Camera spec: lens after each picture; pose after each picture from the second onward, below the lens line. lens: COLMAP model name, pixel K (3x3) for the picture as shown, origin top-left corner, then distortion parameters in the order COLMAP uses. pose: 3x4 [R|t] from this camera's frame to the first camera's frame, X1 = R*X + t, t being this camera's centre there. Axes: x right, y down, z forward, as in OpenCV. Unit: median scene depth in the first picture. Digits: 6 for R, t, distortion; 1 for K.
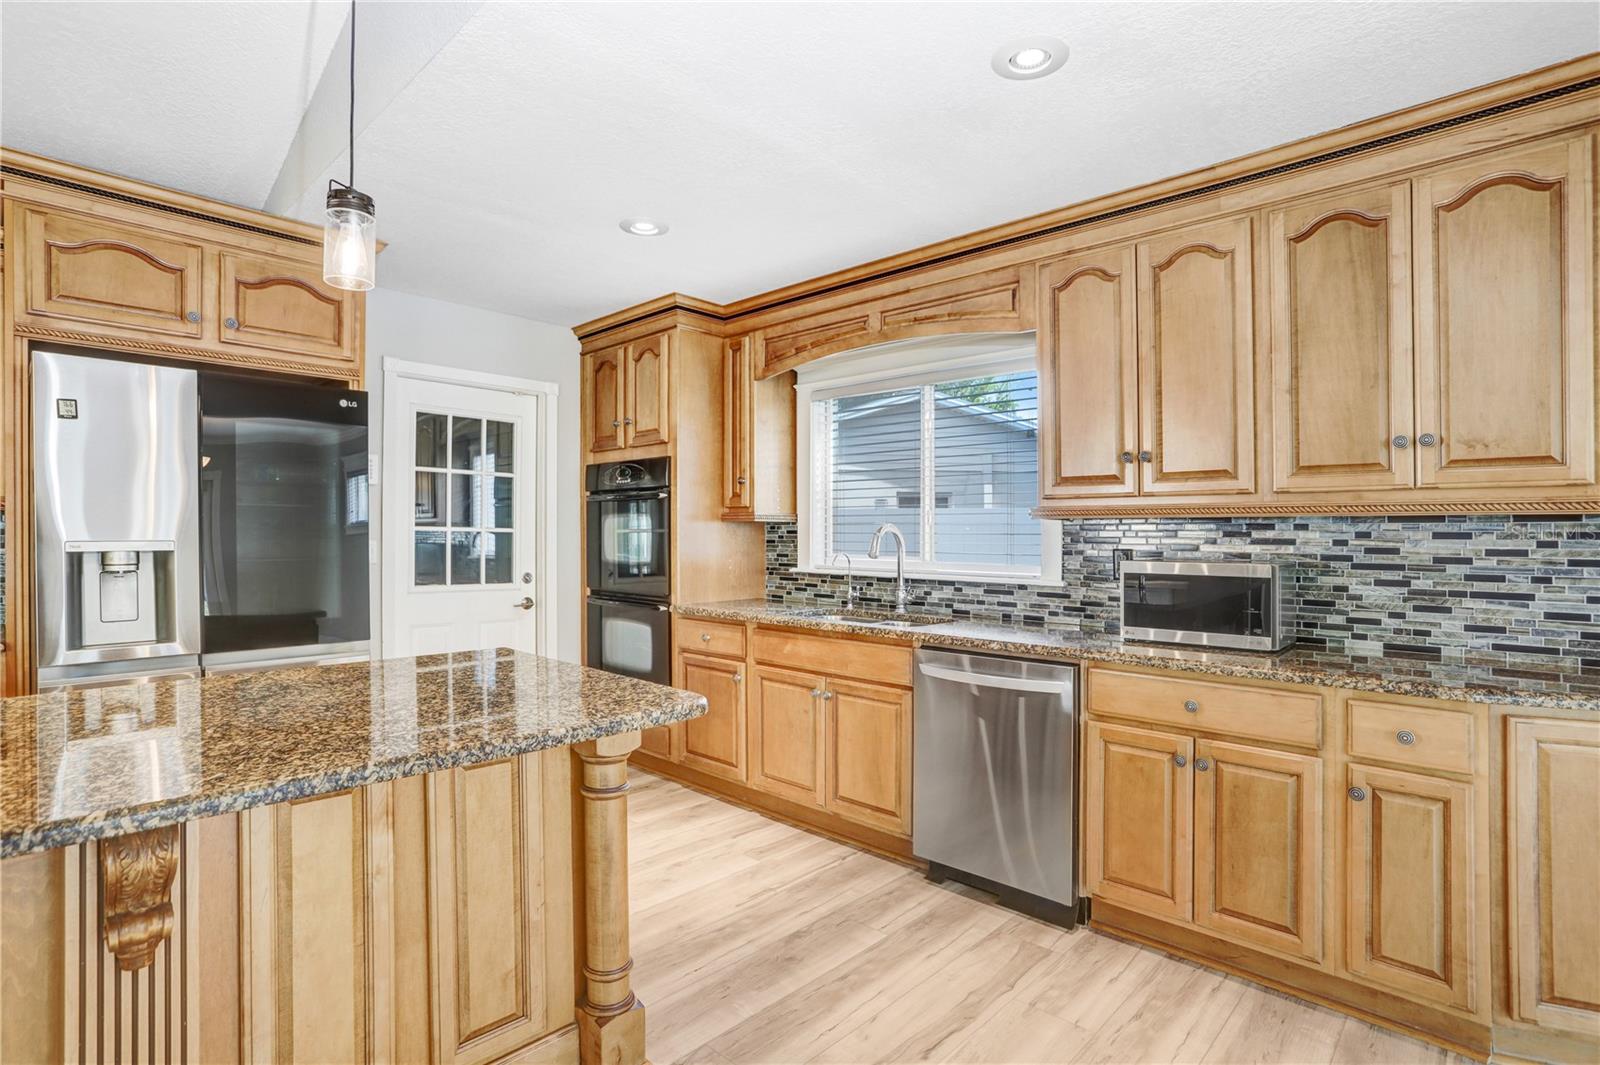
lens RADIAL K [[816.9, 0, 750.6], [0, 816.9, 513.0], [0, 0, 1]] dist [-0.042055, 0.000644]
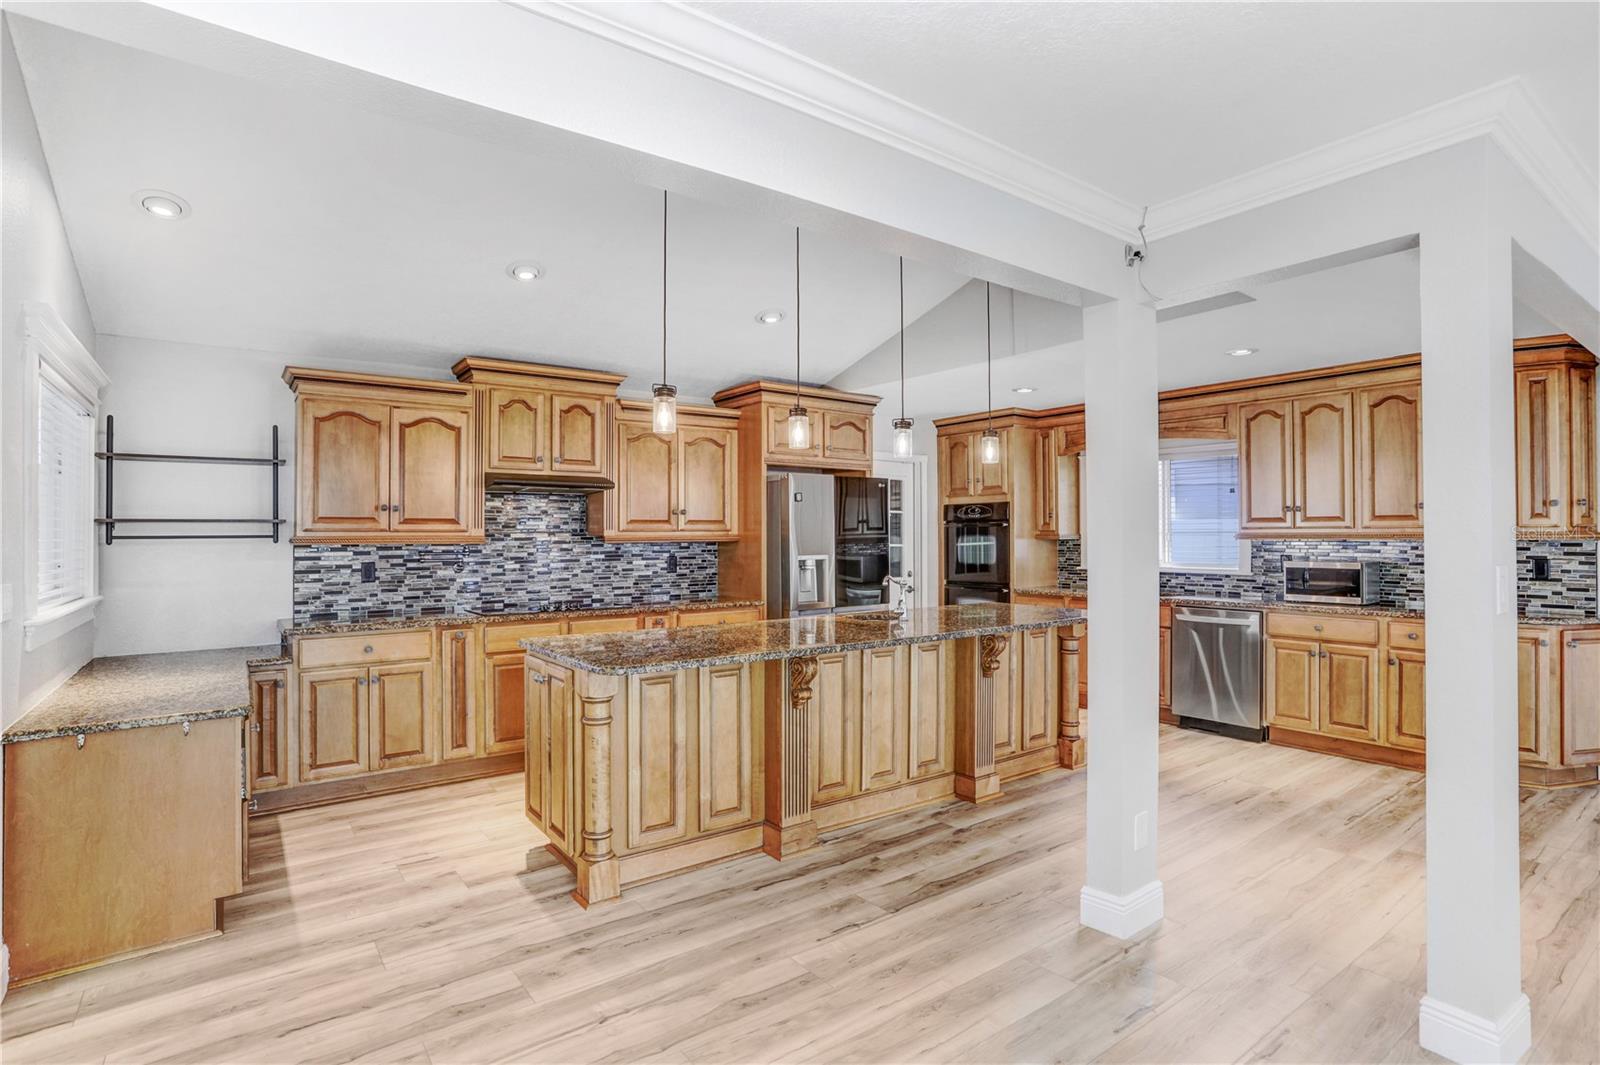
lens RADIAL K [[807.6, 0, 773.4], [0, 807.6, 528.0], [0, 0, 1]] dist [-0.073499, 0.029753]
pose [[0.986809, -0.008345, -0.161675, -0.364710], [0.010542, 0.999863, 0.012733, -0.047186], [0.161547, -0.014269, 0.986762, -0.864699]]
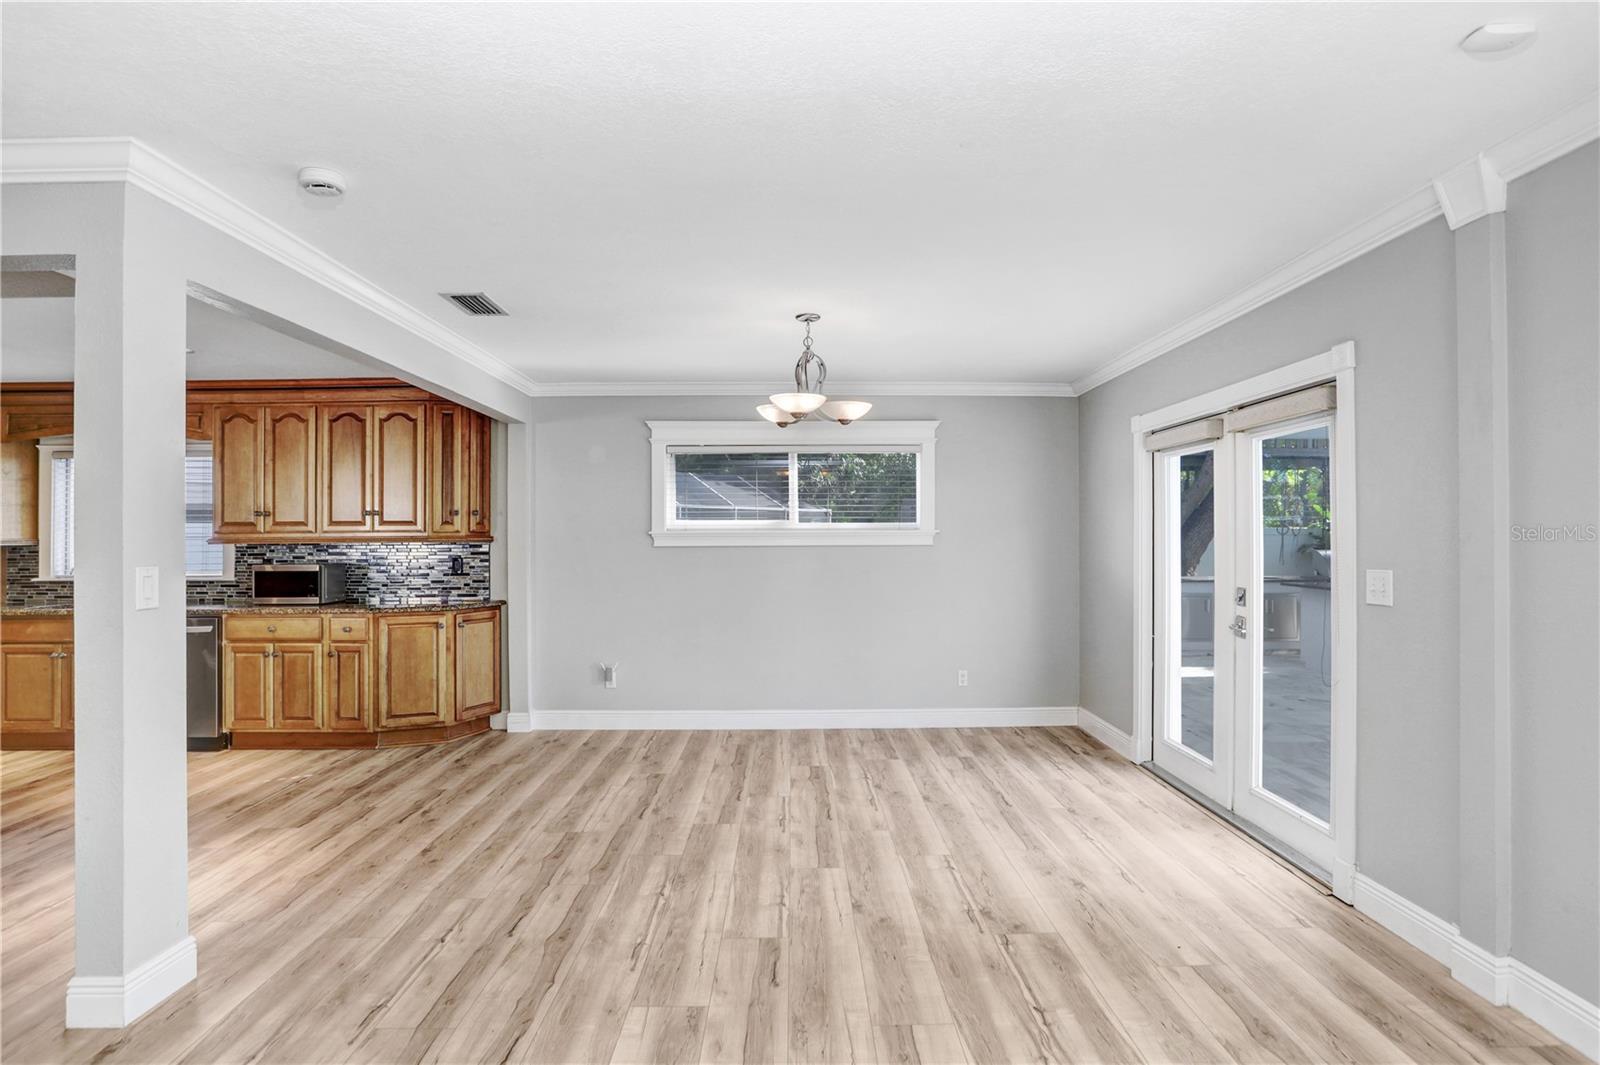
lens RADIAL K [[822.7, 0, 818.6], [0, 822.7, 524.9], [0, 0, 1]] dist [-0.054752, 0.018338]
pose [[0.676026, 0.003712, 0.736868, -0.048621], [-0.007694, 0.999968, 0.002022, -0.043495], [-0.736837, -0.007036, 0.676033, -1.076873]]
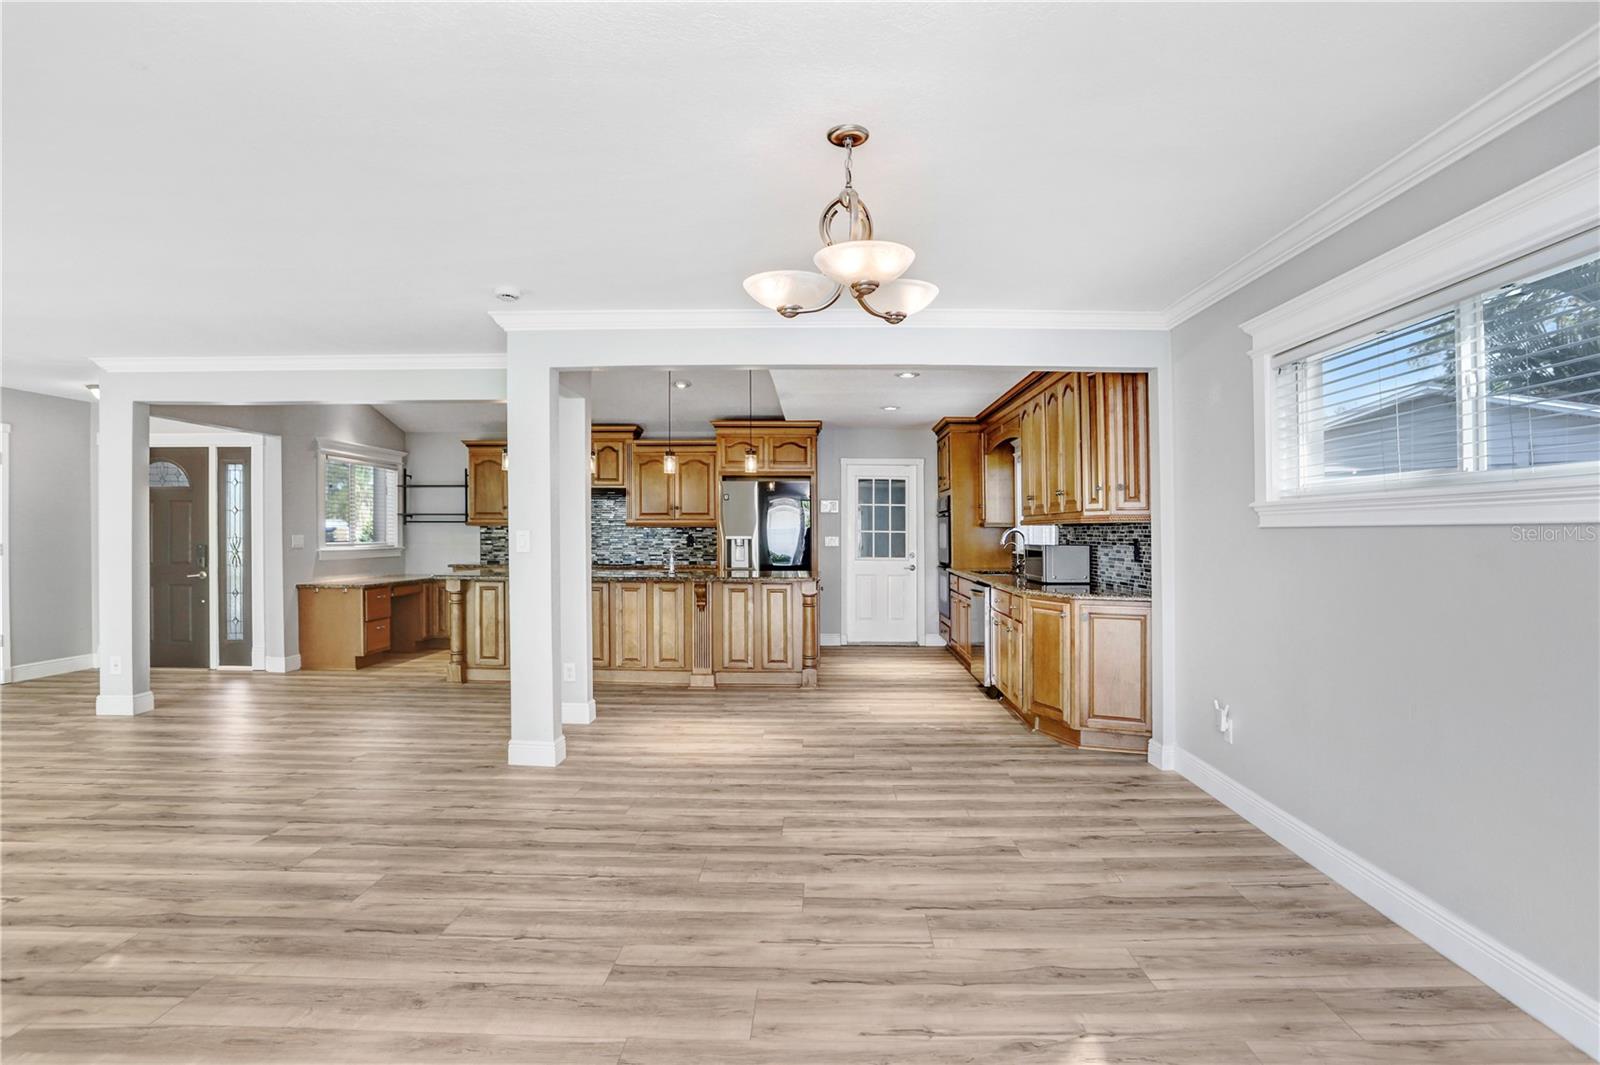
lens RADIAL K [[807.2, 0, 827.7], [0, 807.2, 529.8], [0, 0, 1]] dist [-0.074020, 0.029360]
pose [[0.714851, -0.003430, -0.699269, 1.251099], [0.015424, 0.999822, 0.010864, -0.012446], [0.699107, -0.018552, 0.714776, -0.777603]]
